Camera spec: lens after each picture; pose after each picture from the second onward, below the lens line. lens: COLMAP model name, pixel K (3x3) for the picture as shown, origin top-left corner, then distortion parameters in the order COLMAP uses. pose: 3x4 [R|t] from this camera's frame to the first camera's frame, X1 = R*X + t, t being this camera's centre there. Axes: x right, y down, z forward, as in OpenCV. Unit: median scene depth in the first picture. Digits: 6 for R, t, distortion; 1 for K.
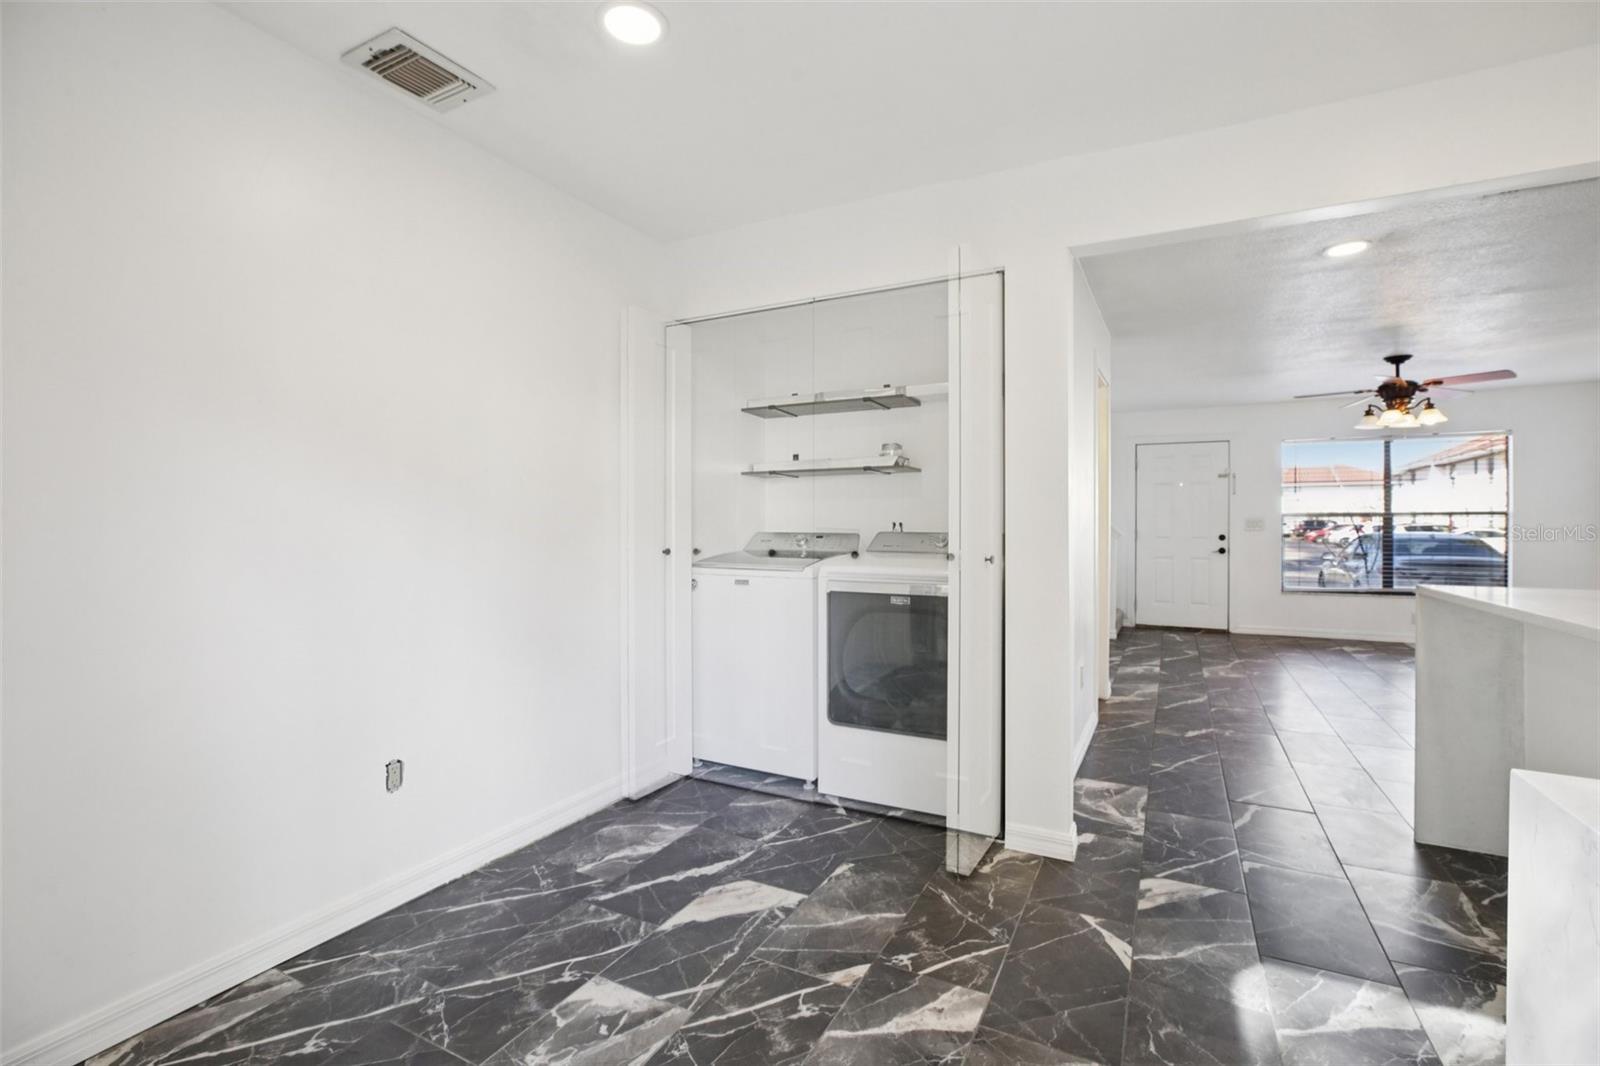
lens RADIAL K [[721.2, 0, 810.5], [0, 721.2, 523.7], [0, 0, 1]] dist [-0.009212, 0.002222]
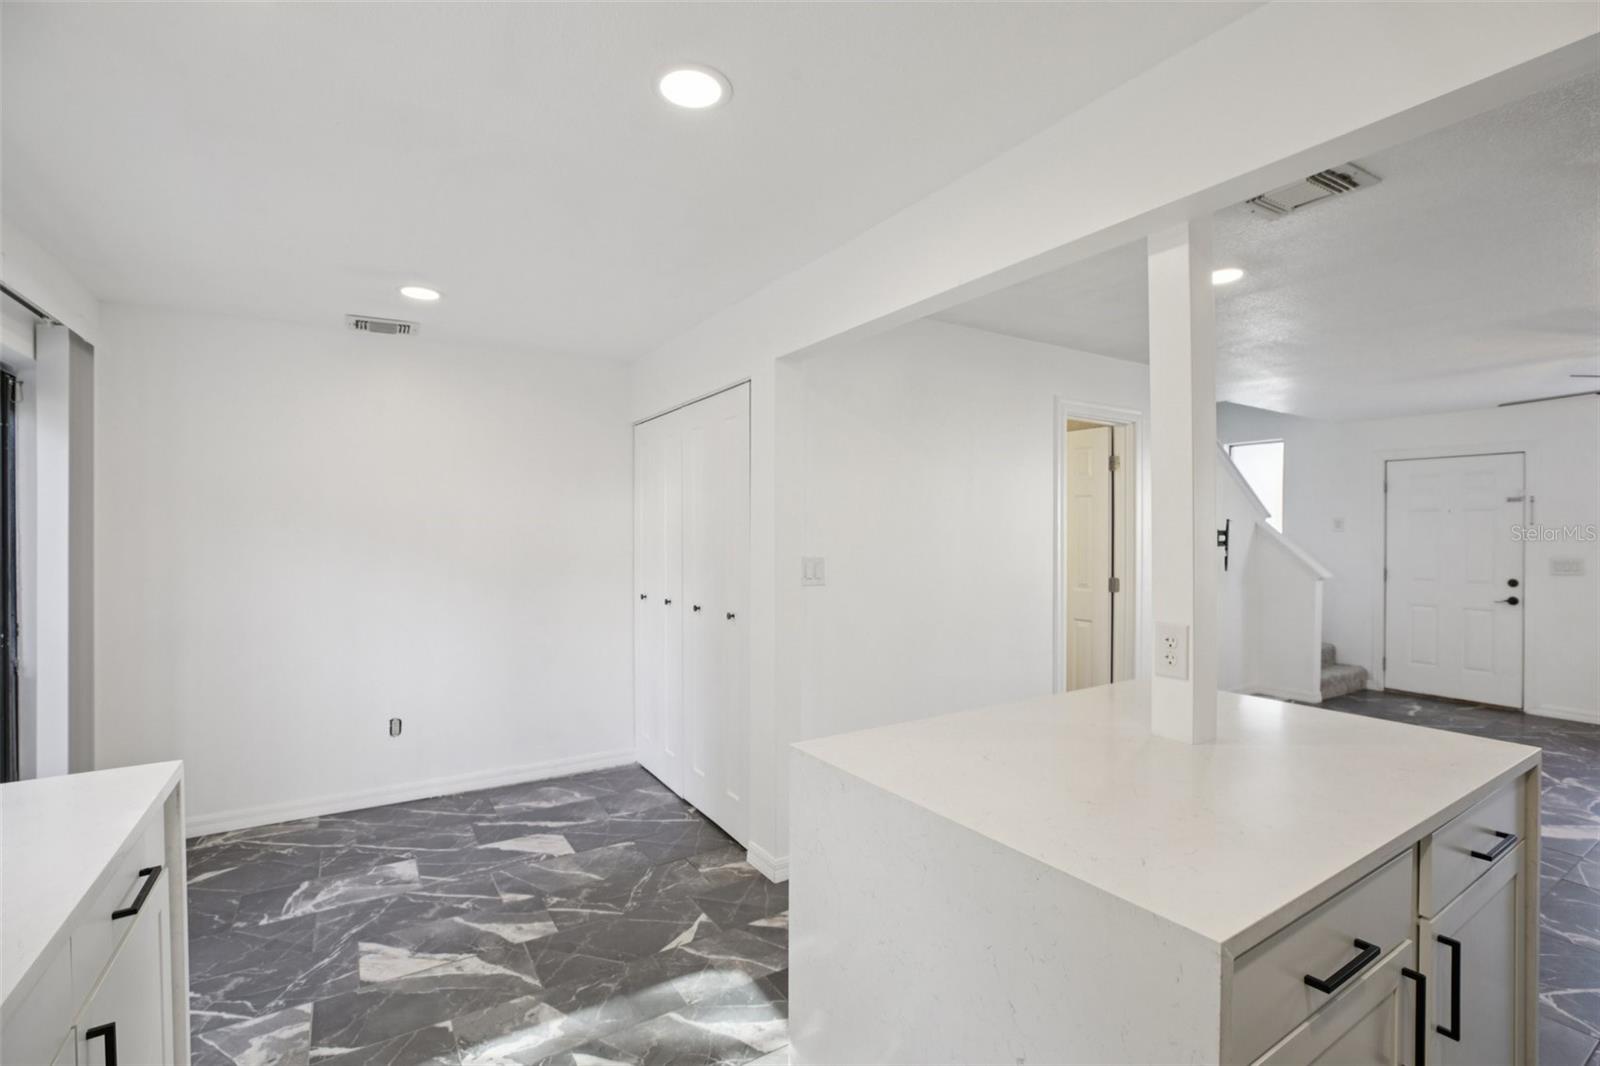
lens RADIAL K [[721.2, 0, 804.1], [0, 721.2, 533.5], [0, 0, 1]] dist [-0.009212, 0.002222]
pose [[0.859153, 0.001866, -0.511715, 1.093386], [0.002395, 0.999968, 0.007667, -0.131874], [0.511713, -0.007813, 0.859121, -0.003918]]
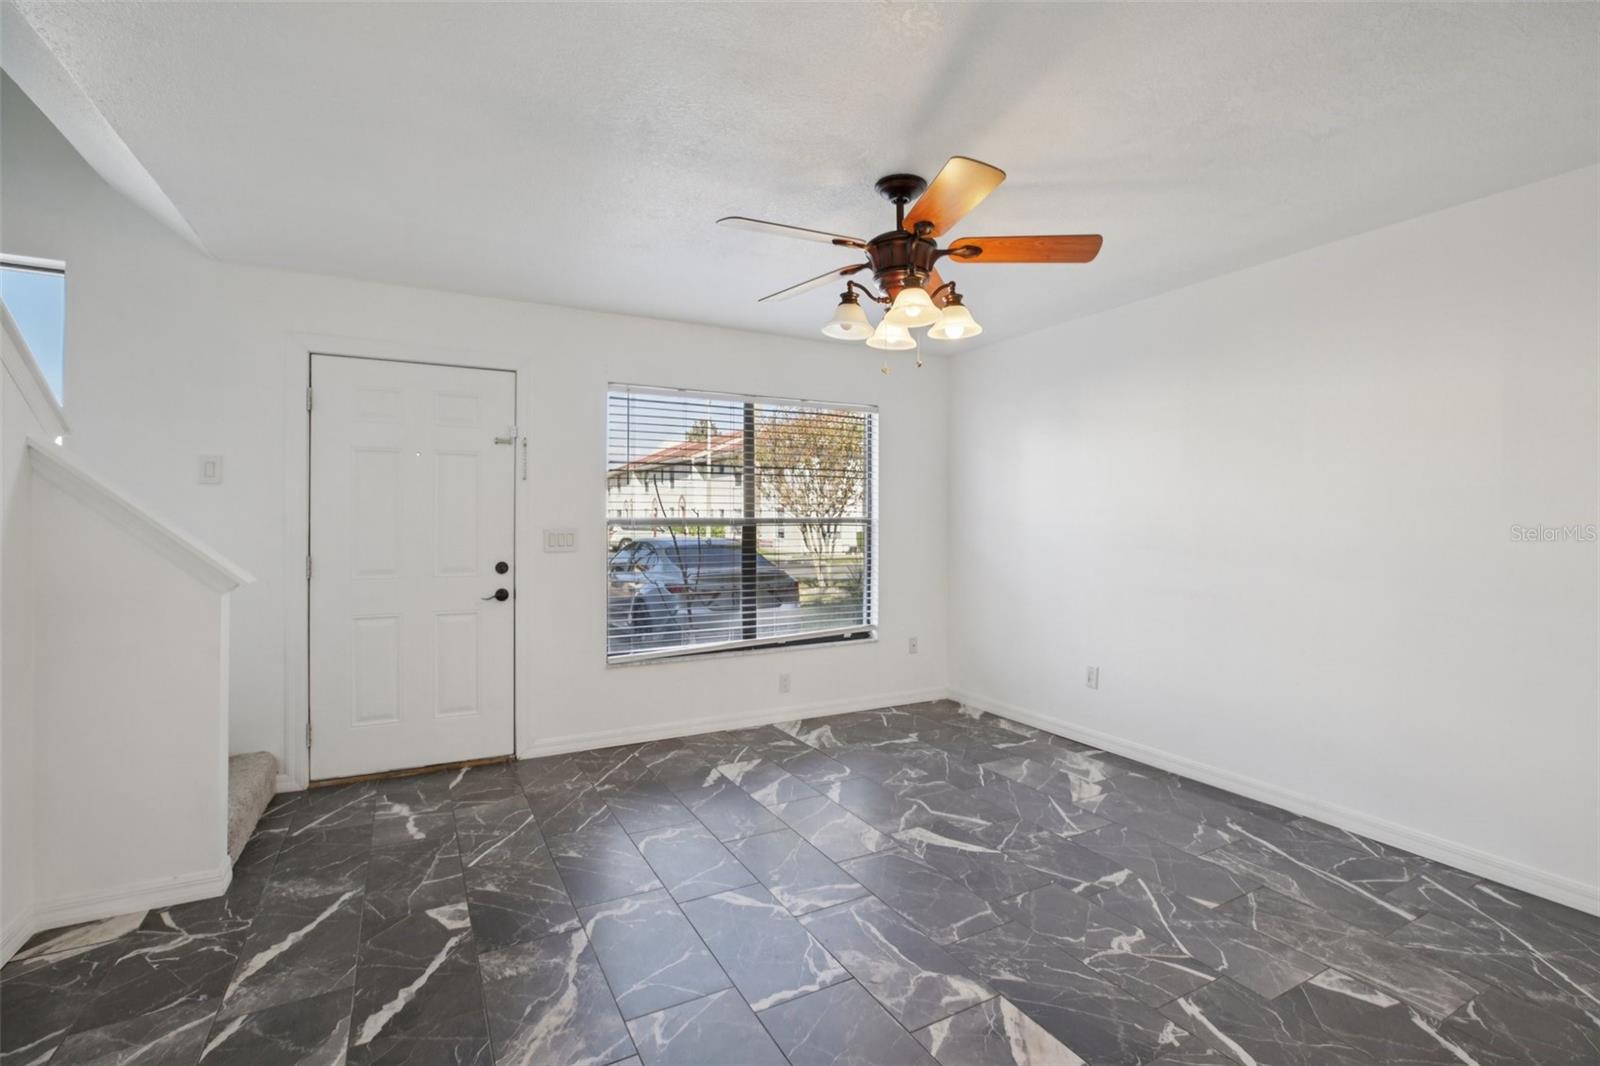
lens RADIAL K [[721.2, 0, 785.4], [0, 721.2, 522.1], [0, 0, 1]] dist [-0.009212, 0.002222]
pose [[0.577723, -0.001235, 0.816232, 0.962677], [-0.001688, 0.999995, 0.002709, -0.045364], [-0.816231, -0.002943, 0.577718, 1.895925]]
